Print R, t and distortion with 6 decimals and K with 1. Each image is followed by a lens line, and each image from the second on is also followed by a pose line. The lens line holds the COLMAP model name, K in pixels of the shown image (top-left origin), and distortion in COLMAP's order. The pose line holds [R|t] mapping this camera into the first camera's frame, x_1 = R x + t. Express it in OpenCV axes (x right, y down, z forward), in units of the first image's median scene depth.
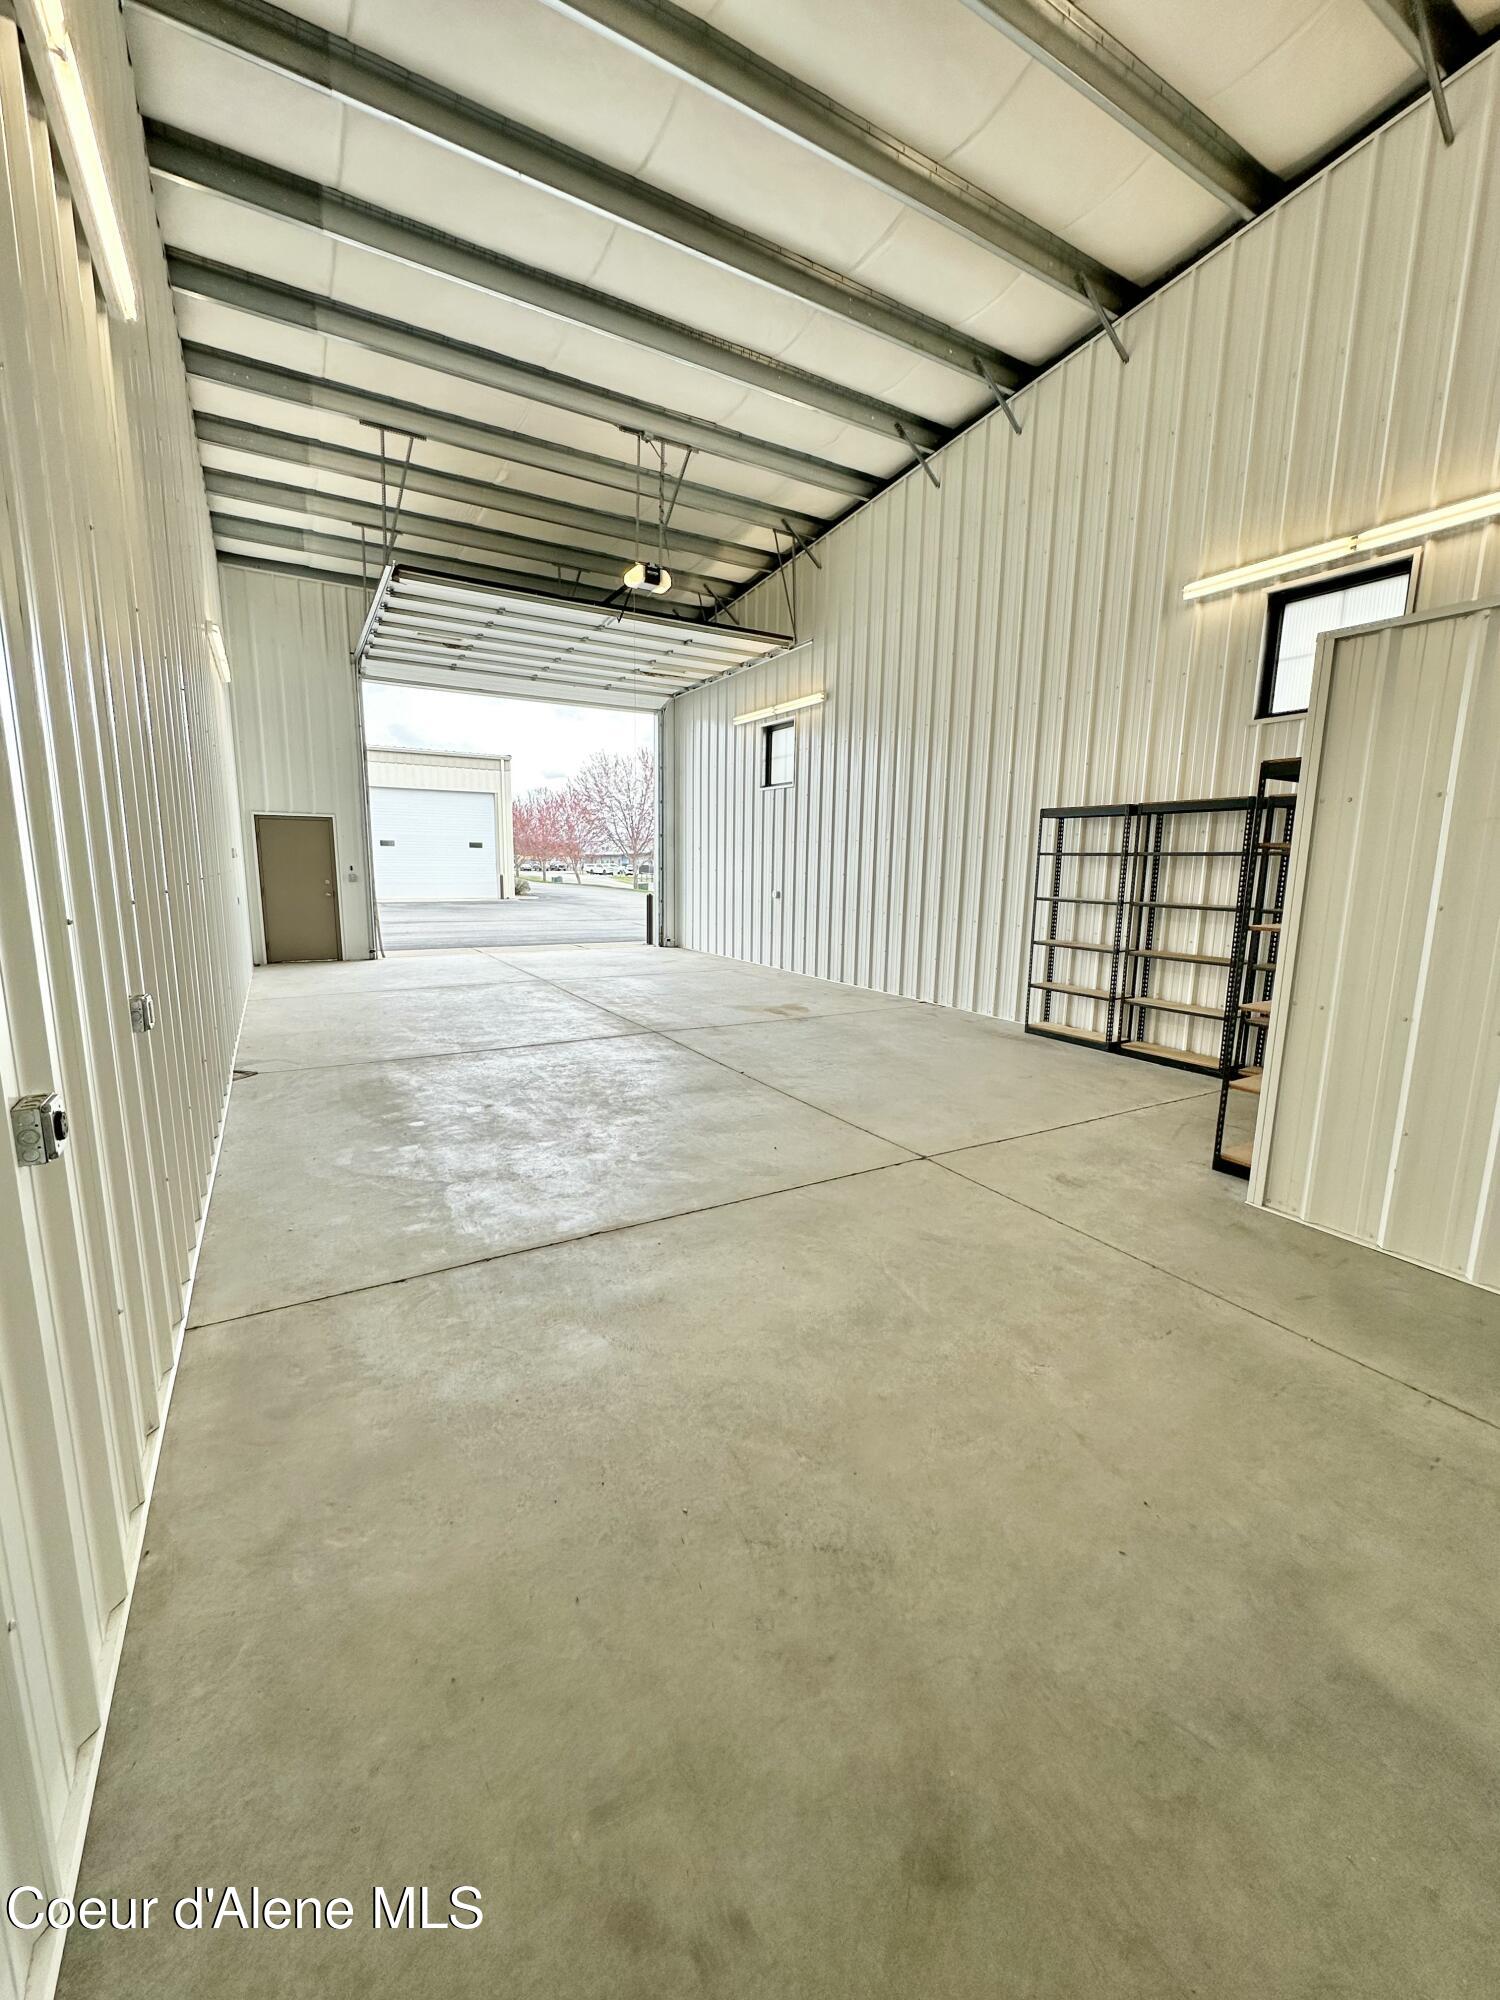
lens RADIAL K [[800.4, 0, 750.9], [0, 800.4, 1001.6], [0, 0, 1]] dist [-0.000946, 0.000003]
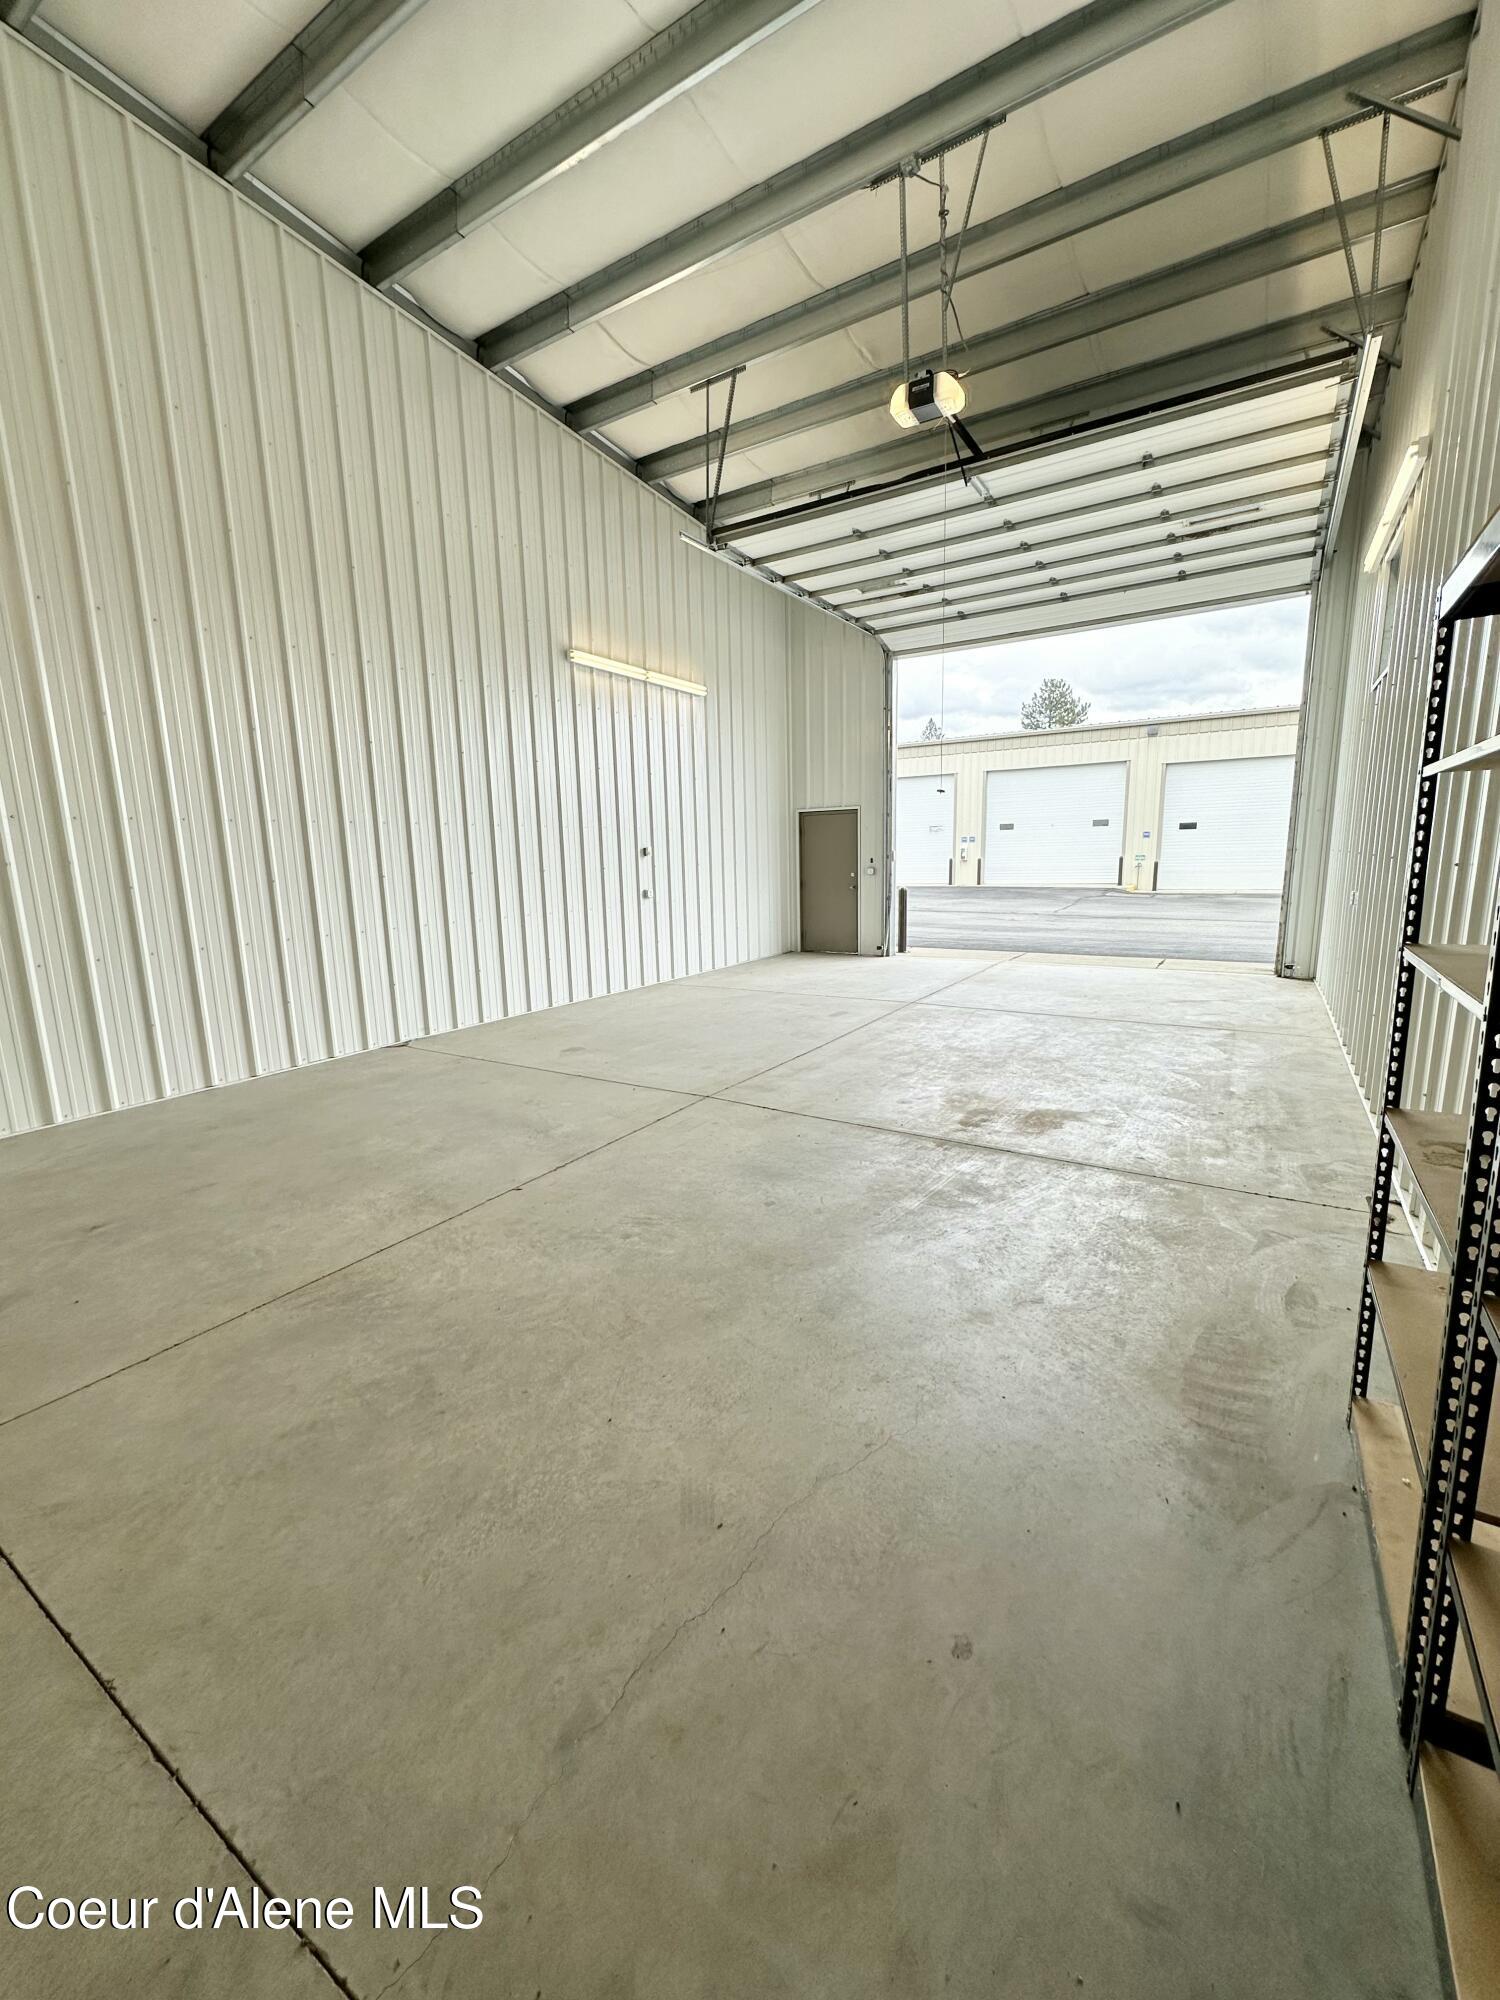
lens RADIAL K [[800.4, 0, 749.0], [0, 800.4, 998.5], [0, 0, 1]] dist [-0.000946, 0.000003]
pose [[0.462503, 0.131116, -0.876869, 0.366123], [-0.119693, 0.989185, 0.084778, -0.081489], [0.878501, 0.065745, 0.473195, 0.520523]]
